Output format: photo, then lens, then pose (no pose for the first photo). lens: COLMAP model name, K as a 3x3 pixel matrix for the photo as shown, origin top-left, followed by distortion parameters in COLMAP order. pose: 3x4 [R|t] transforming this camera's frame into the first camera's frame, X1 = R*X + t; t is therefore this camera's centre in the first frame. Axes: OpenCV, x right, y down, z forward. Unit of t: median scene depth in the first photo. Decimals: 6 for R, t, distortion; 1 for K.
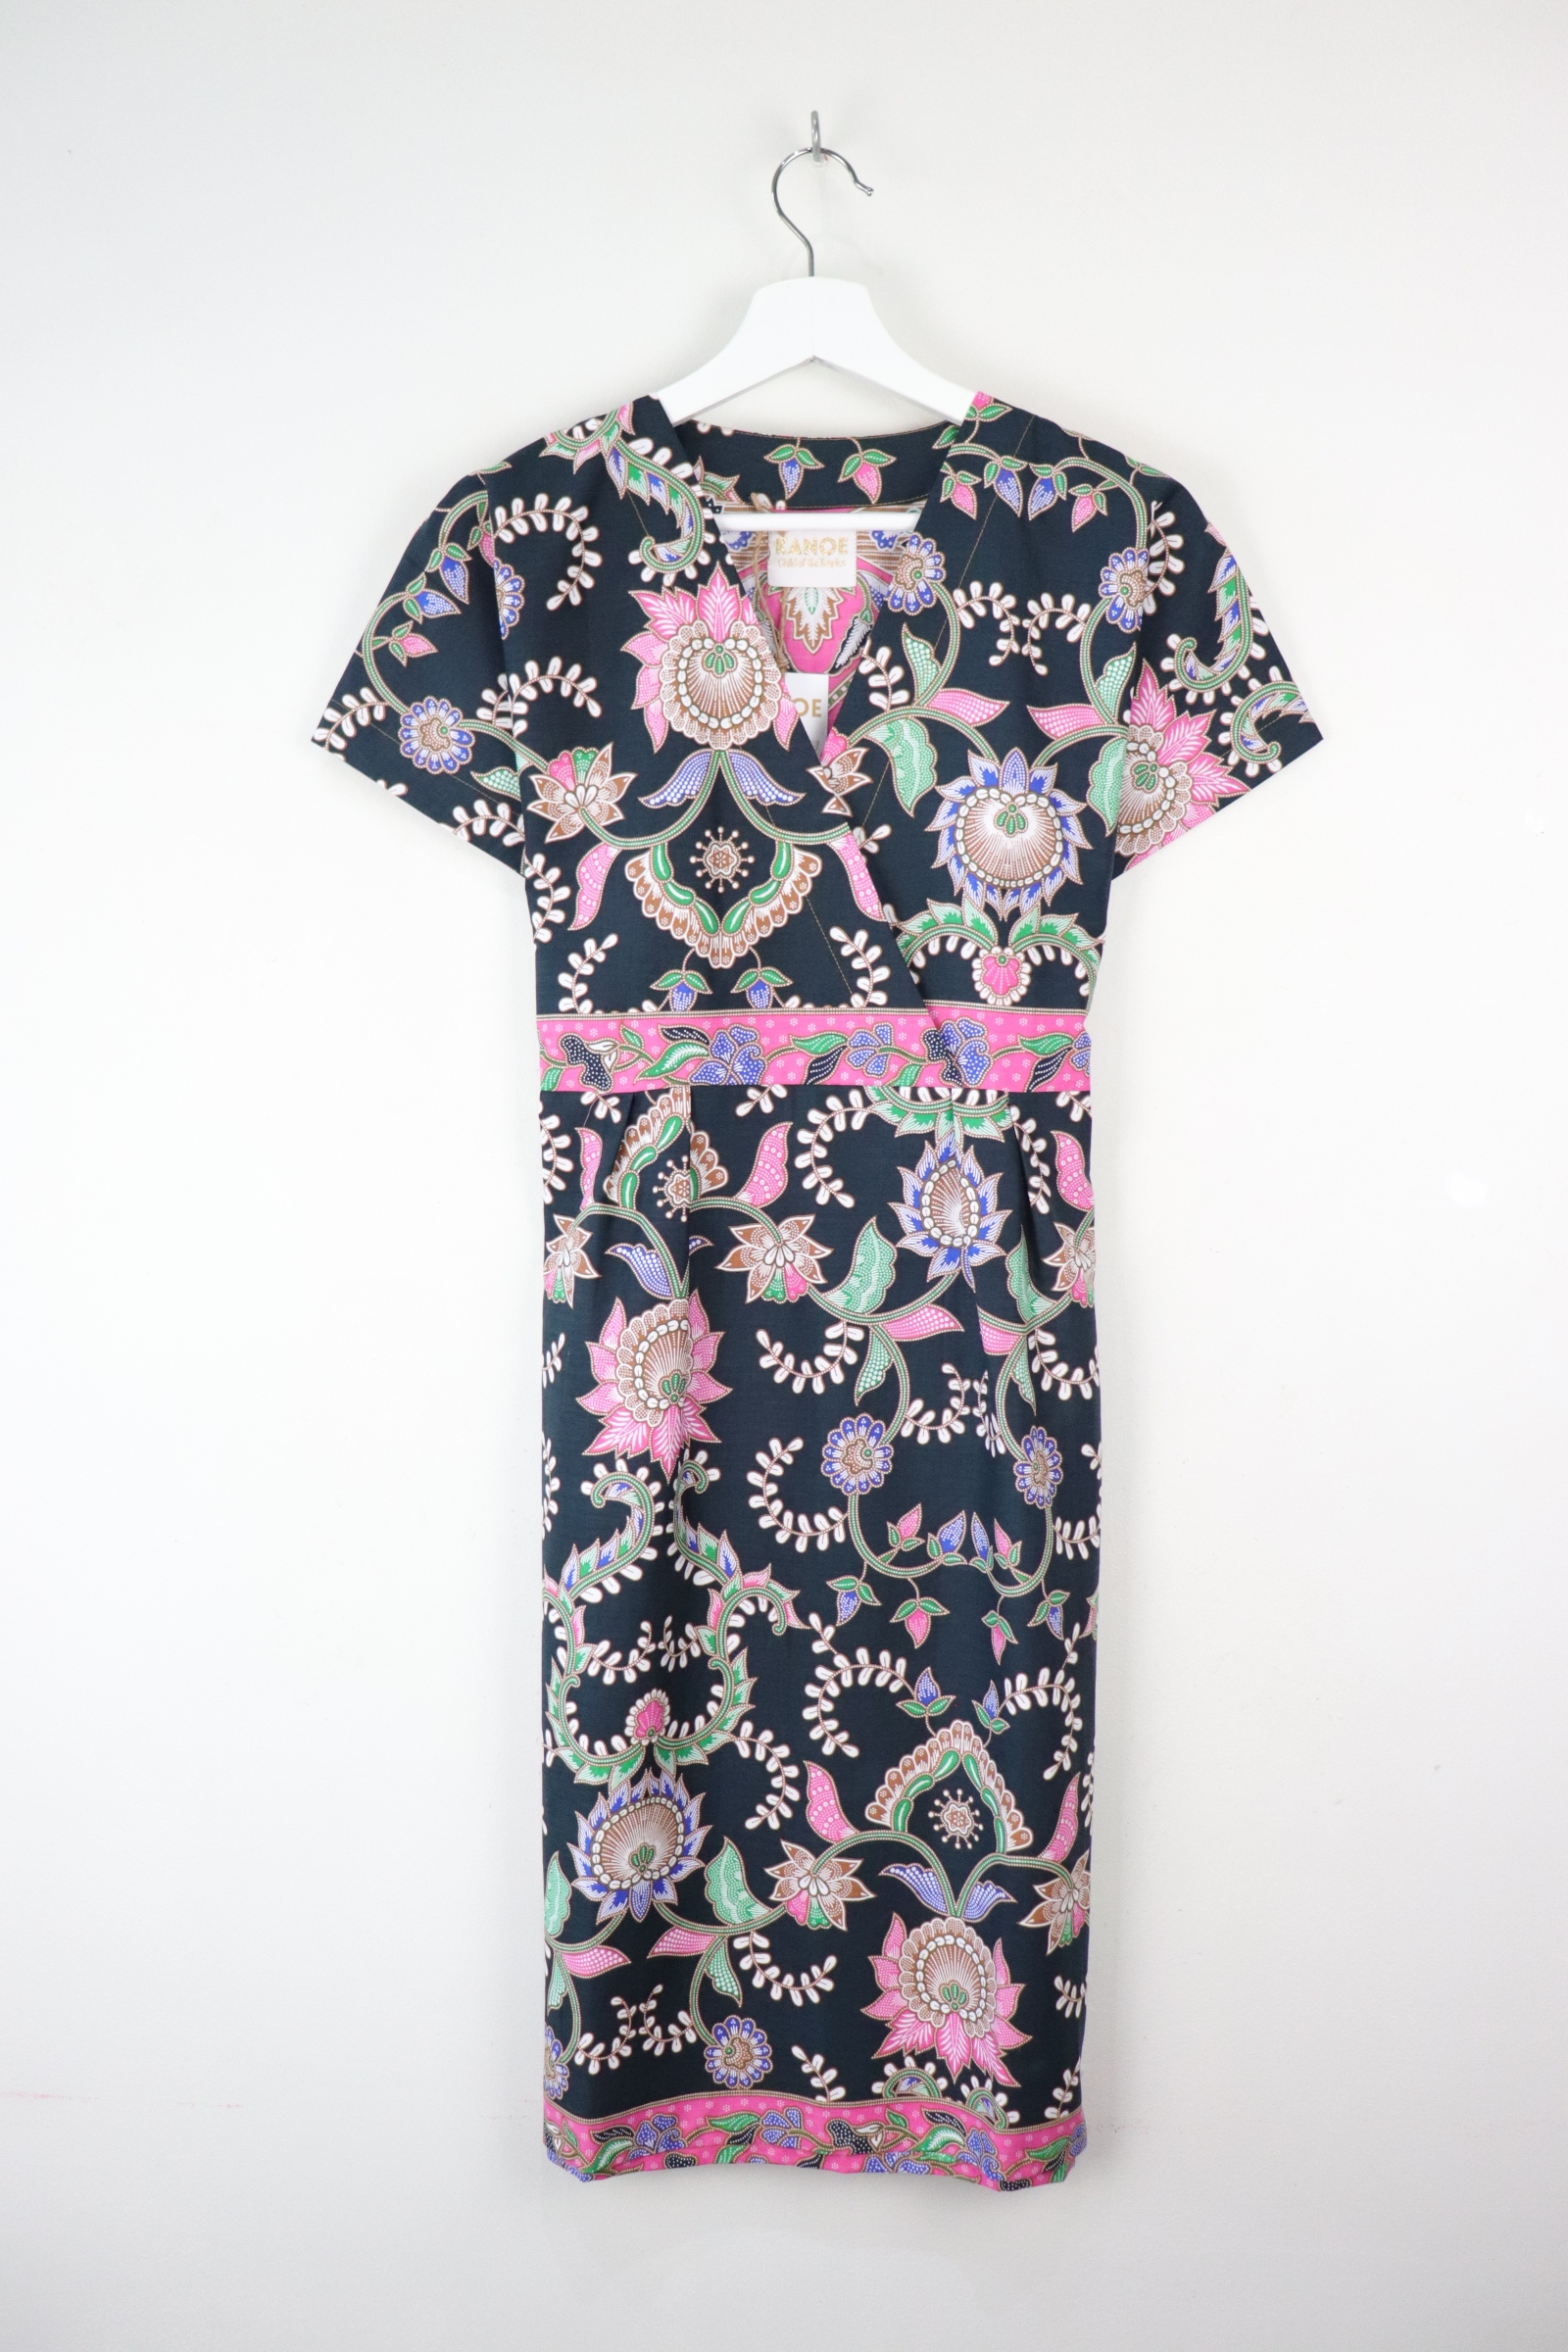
lens RADIAL K [[3155.3, 0, 774.7], [0, 3155.3, 1171.6], [0, 0, 1]] dist [-0.045448, 0.000000]
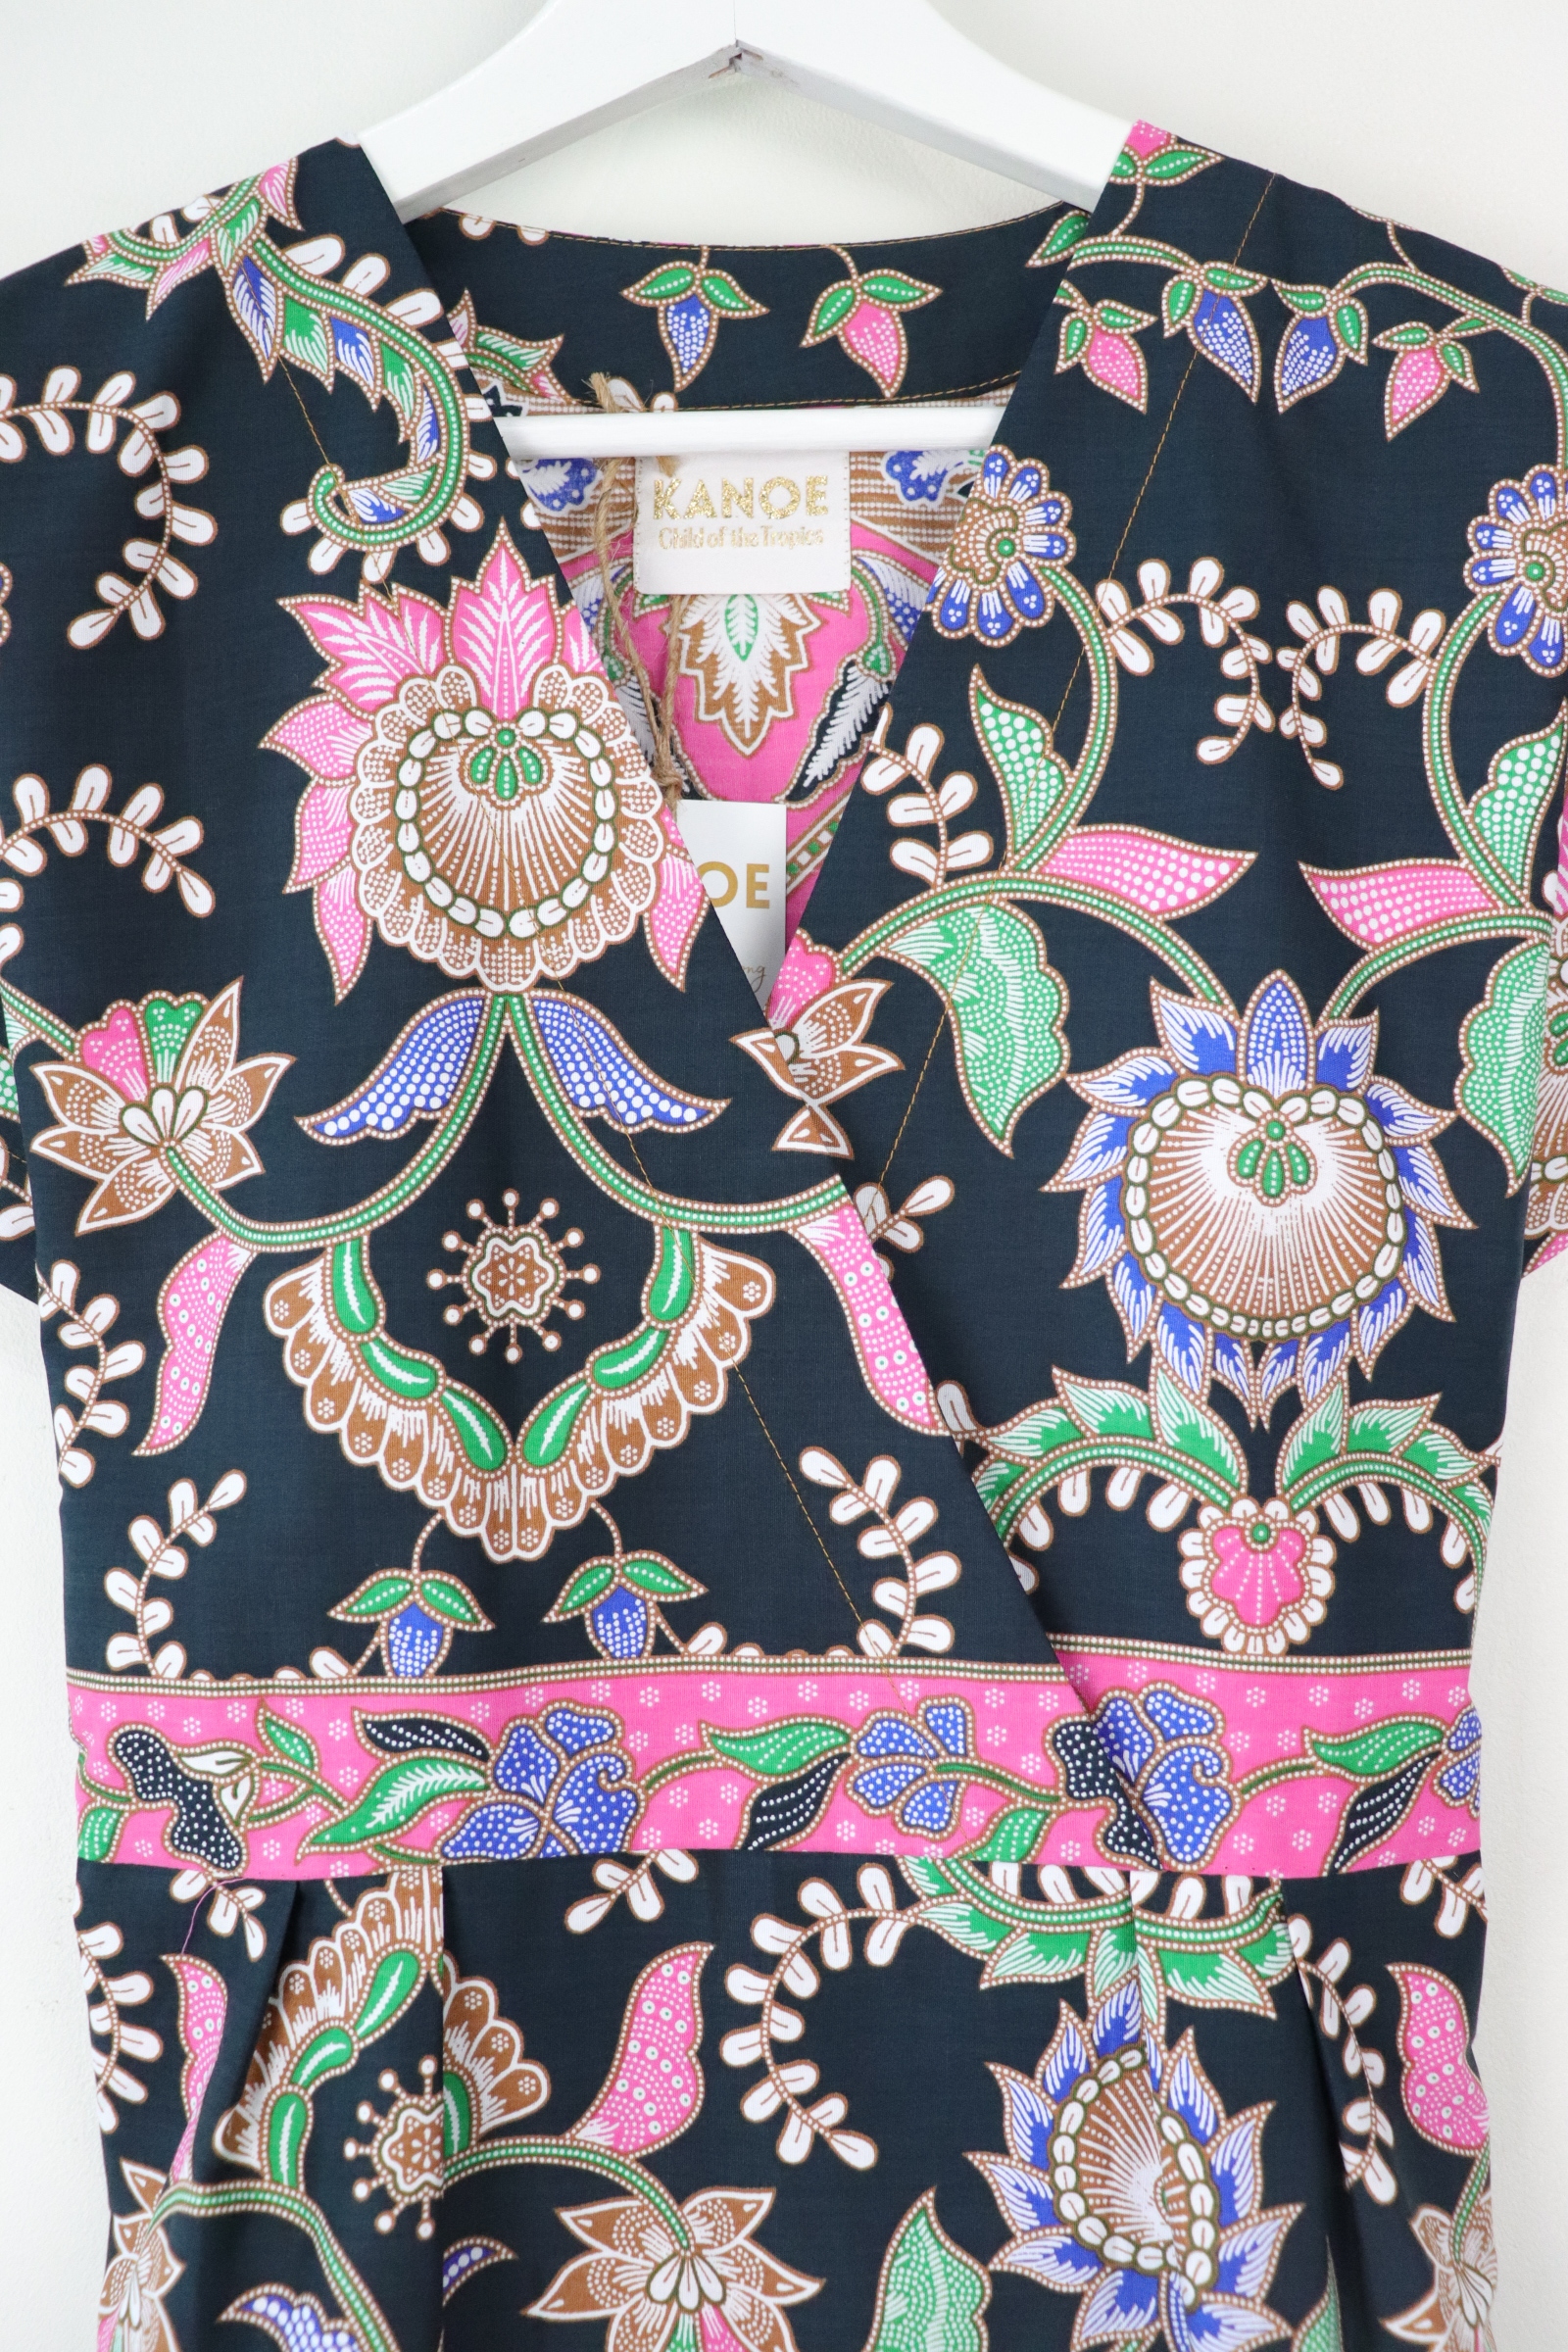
lens RADIAL K [[3155.3, 0, 790.6], [0, 3155.3, 1173.3], [0, 0, 1]] dist [-0.045448, 0.000000]
pose [[0.999829, -0.017331, 0.006438, 0.014369], [0.017829, 0.995986, -0.087713, -0.076414], [-0.004892, 0.087813, 0.996125, 0.611711]]
